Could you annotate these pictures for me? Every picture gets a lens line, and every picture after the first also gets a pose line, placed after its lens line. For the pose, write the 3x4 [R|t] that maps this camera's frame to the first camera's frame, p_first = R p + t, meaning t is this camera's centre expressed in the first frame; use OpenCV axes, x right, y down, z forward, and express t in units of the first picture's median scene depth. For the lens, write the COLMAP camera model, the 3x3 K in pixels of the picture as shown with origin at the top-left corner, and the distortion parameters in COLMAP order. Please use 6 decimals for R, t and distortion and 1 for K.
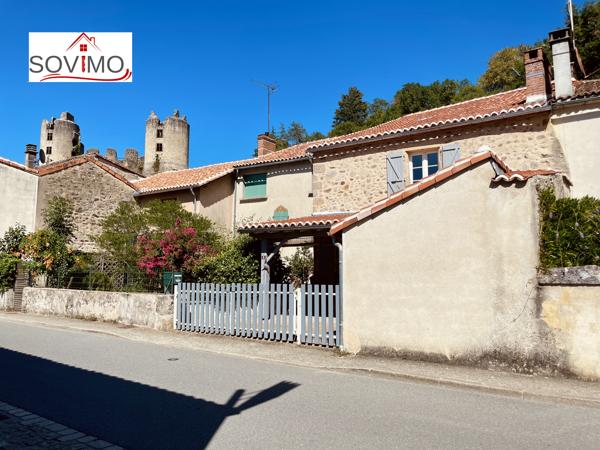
lens RADIAL K [[455.0, 0, 300.0], [0, 455.0, 225.0], [0, 0, 1]] dist [0.092922, -0.138994]
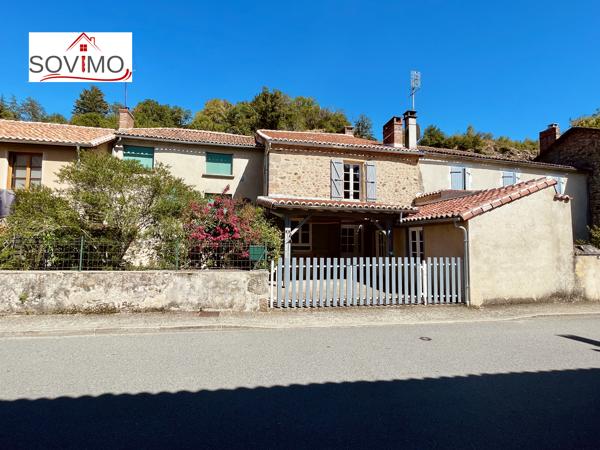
lens RADIAL K [[297.7, 0, 300.0], [0, 297.7, 225.0], [0, 0, 1]] dist [-0.002801, -0.000347]
pose [[0.696939, 0.045140, 0.715708, -0.642786], [-0.084376, 0.996247, 0.019329, 0.043377], [-0.712150, -0.073860, 0.698132, 0.535309]]
